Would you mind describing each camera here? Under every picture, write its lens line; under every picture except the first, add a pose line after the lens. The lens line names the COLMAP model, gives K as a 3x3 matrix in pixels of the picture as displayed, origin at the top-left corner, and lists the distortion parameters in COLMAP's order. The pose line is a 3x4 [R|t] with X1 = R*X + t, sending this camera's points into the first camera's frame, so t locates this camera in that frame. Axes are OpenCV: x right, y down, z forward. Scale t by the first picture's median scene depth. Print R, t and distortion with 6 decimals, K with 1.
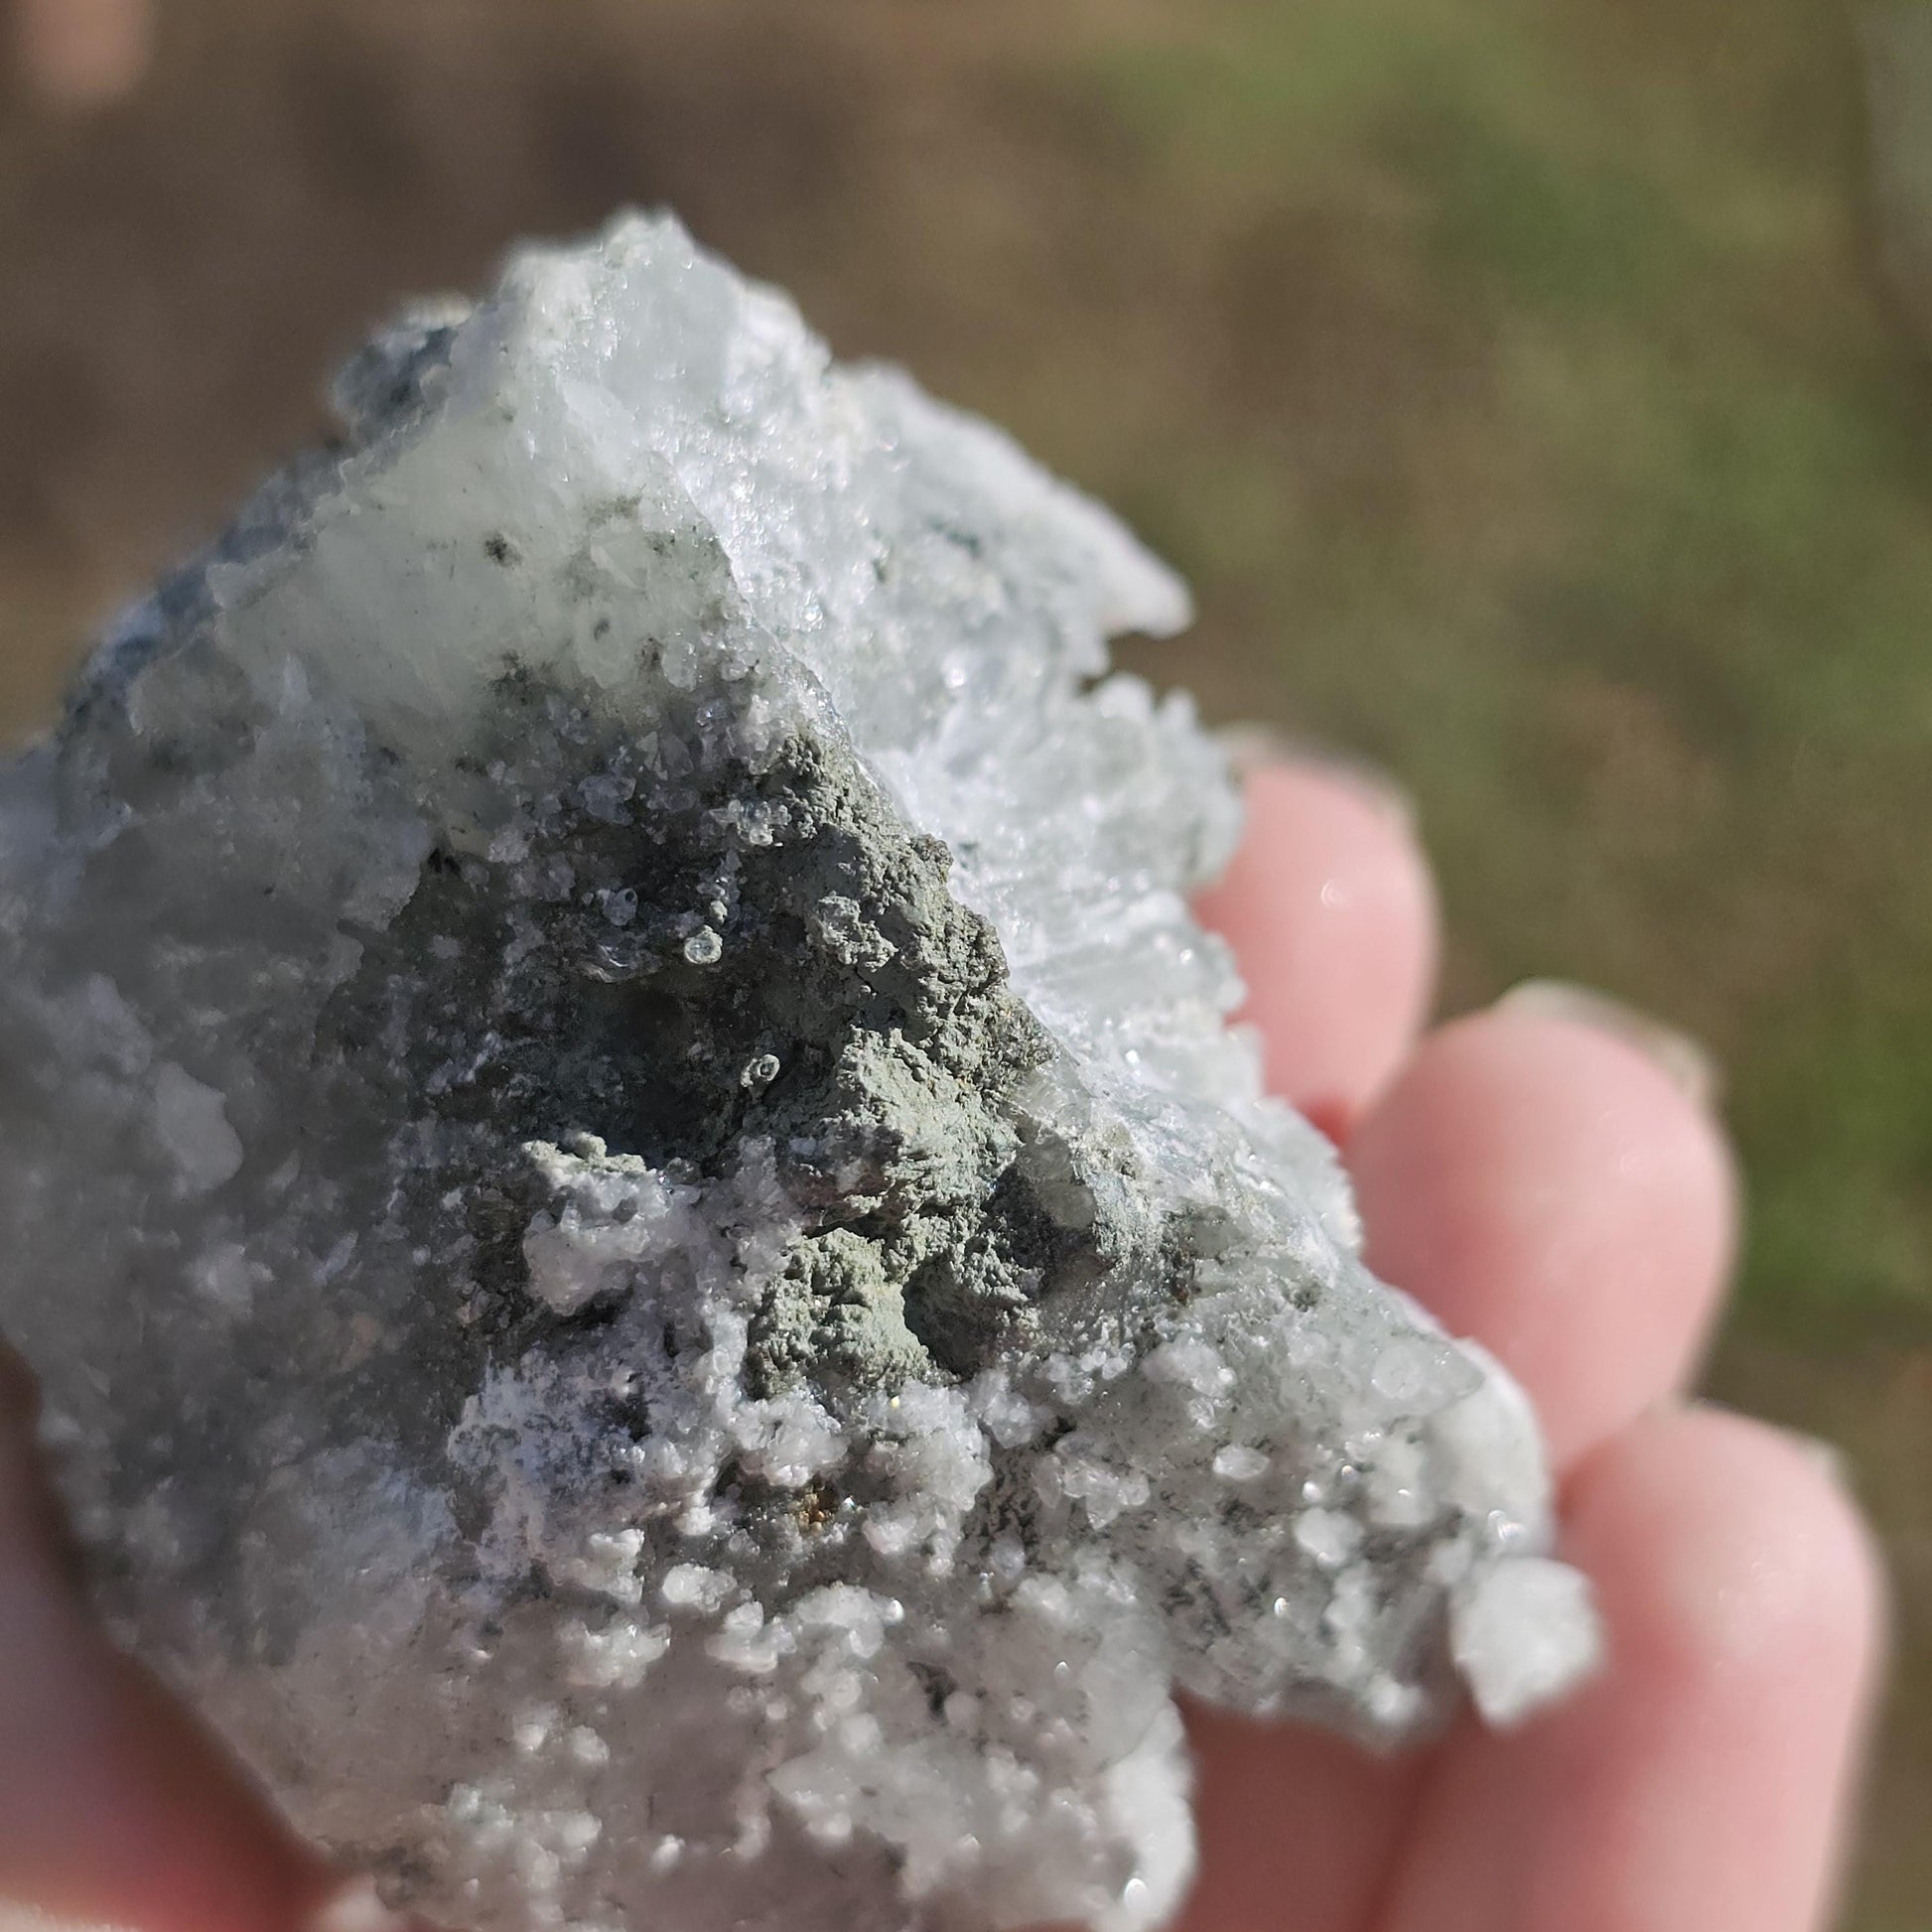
lens RADIAL K [[3653.0, 0, 966.0], [0, 3653.0, 966.0], [0, 0, 1]] dist [0.101889, -0.107298]
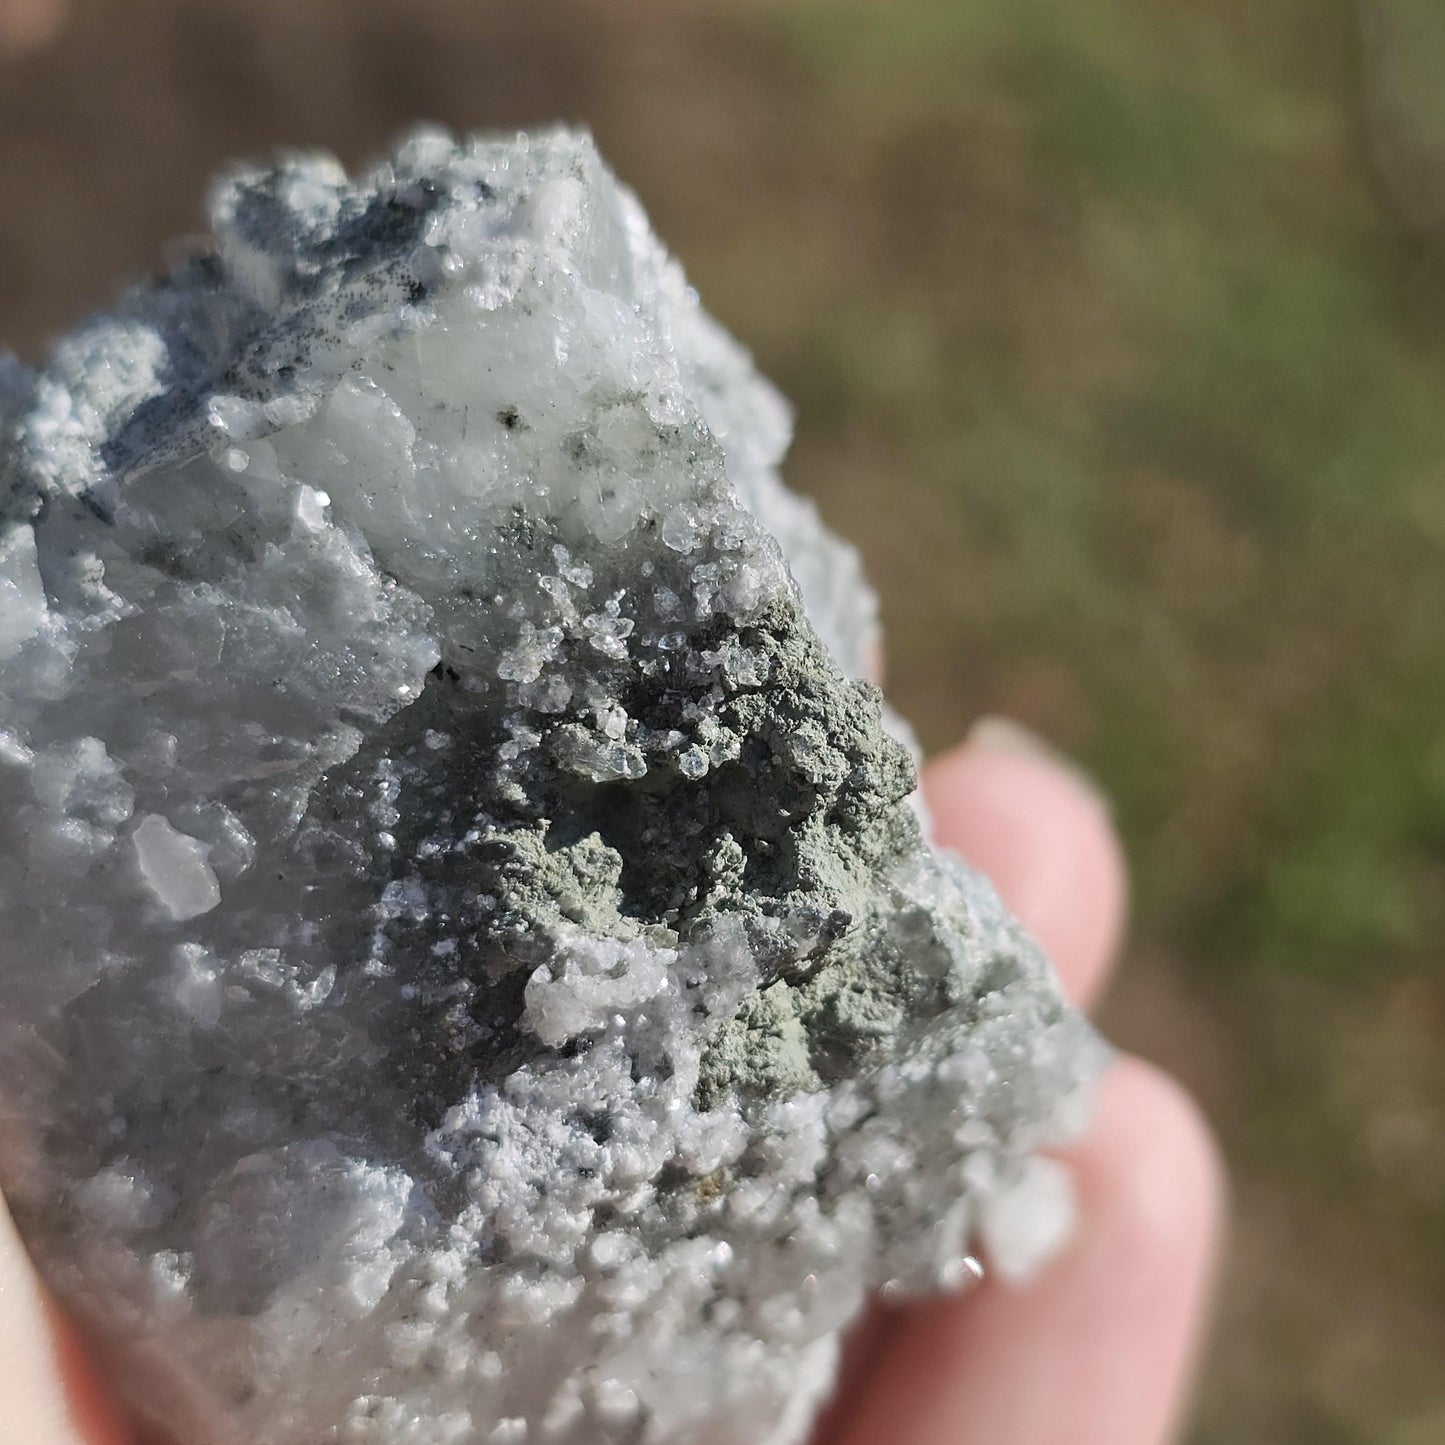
lens RADIAL K [[2781.4, 0, 722.5], [0, 2781.4, 722.5], [0, 0, 1]] dist [0.183798, -0.909325]
pose [[0.932354, 0.026970, 0.360539, -0.401894], [-0.063880, 0.993814, 0.090850, -0.104776], [-0.355859, -0.107736, 0.928309, 0.108550]]
